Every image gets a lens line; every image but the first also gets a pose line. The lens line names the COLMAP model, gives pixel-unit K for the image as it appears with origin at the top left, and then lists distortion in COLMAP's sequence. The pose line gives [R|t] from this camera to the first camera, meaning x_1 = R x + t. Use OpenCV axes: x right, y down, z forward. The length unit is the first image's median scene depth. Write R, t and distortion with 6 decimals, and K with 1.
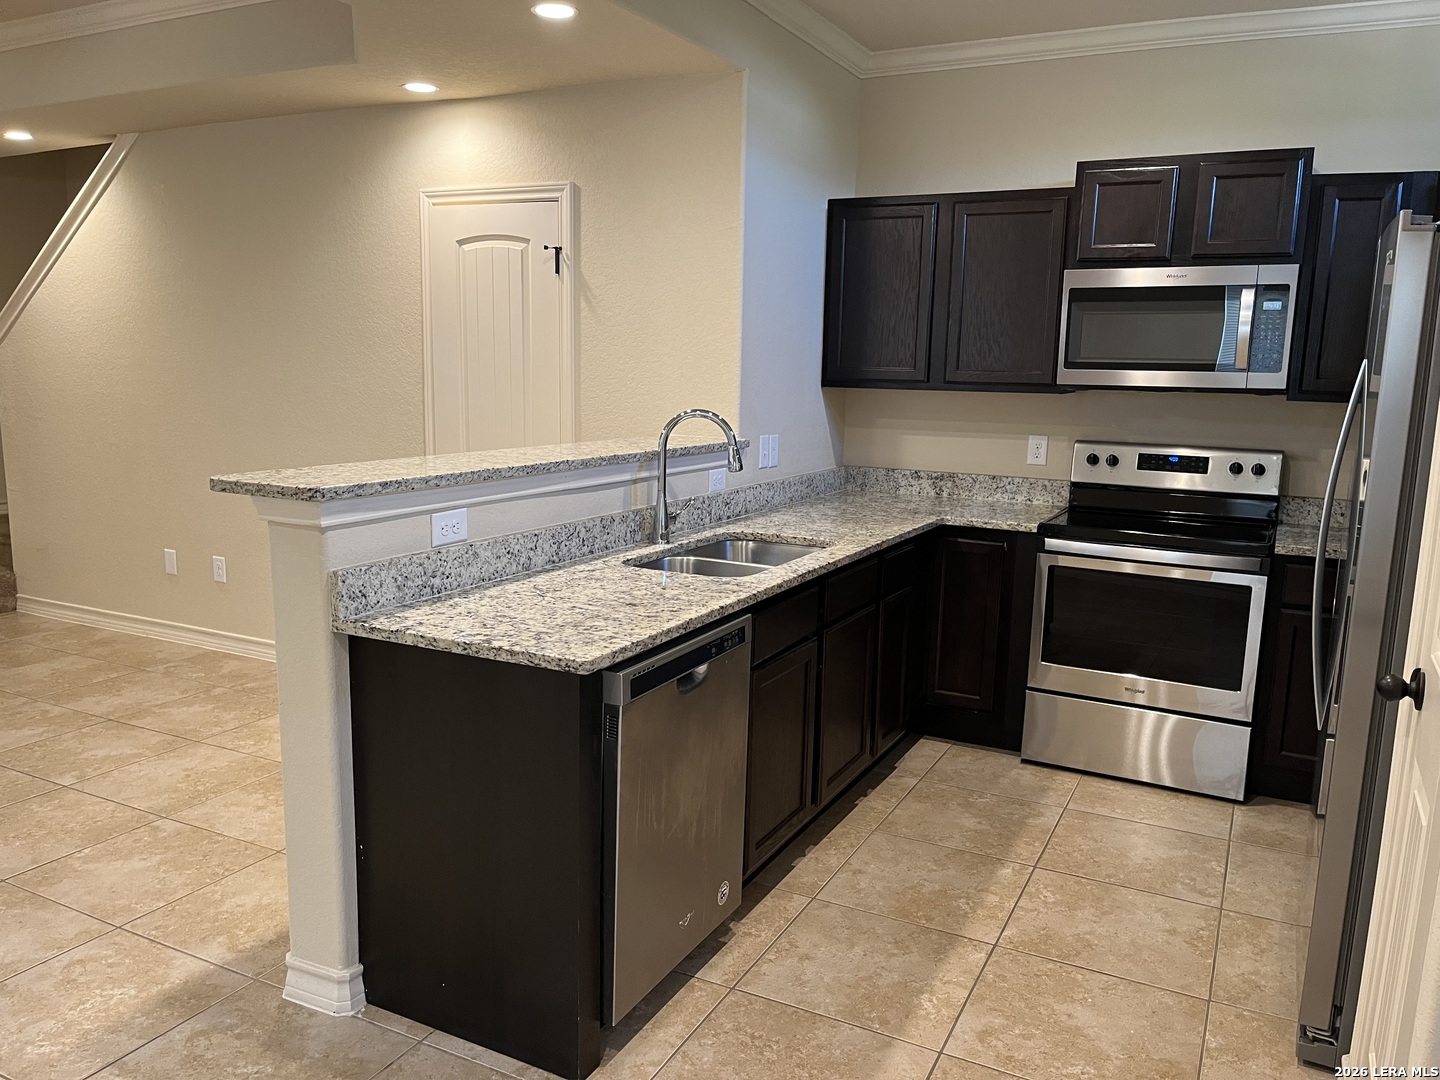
lens RADIAL K [[1091.3, 0, 732.9], [0, 1091.3, 545.7], [0, 0, 1]] dist [0.060755, -0.081758]
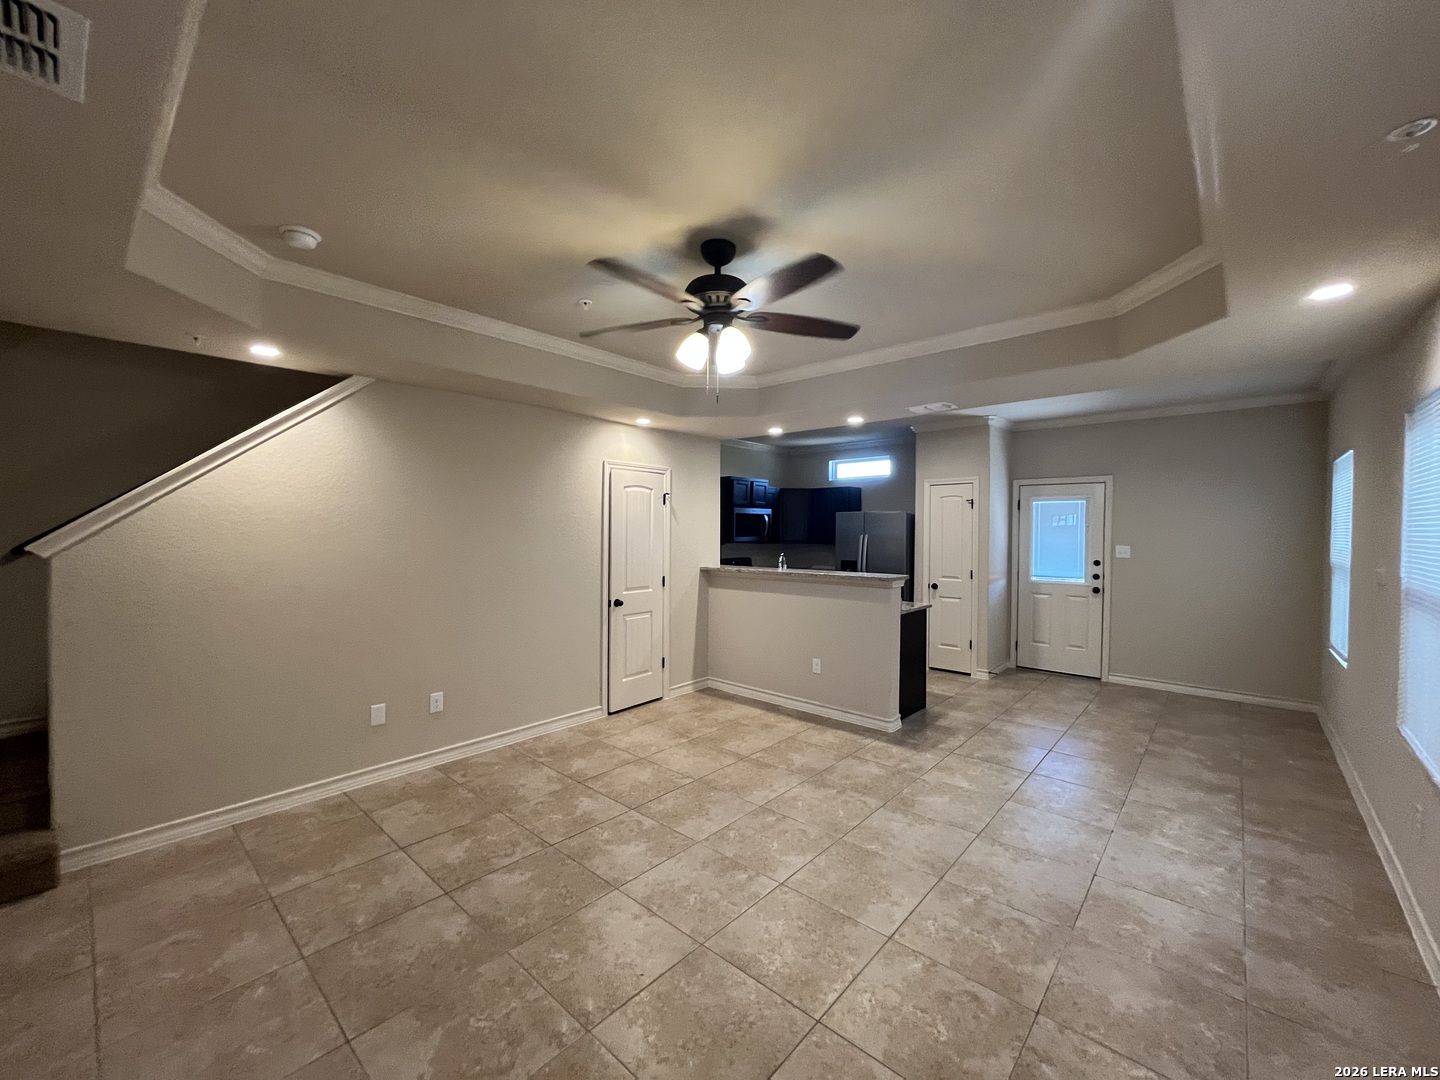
lens RADIAL K [[578.4, 0, 719.5], [0, 578.4, 539.6], [0, 0, 1]] dist [-0.002417, -0.000604]
pose [[0.260976, -0.035835, 0.964680, -1.498182], [0.164335, 0.986374, -0.007817, -0.160800], [-0.951255, 0.160570, 0.263309, 0.641231]]
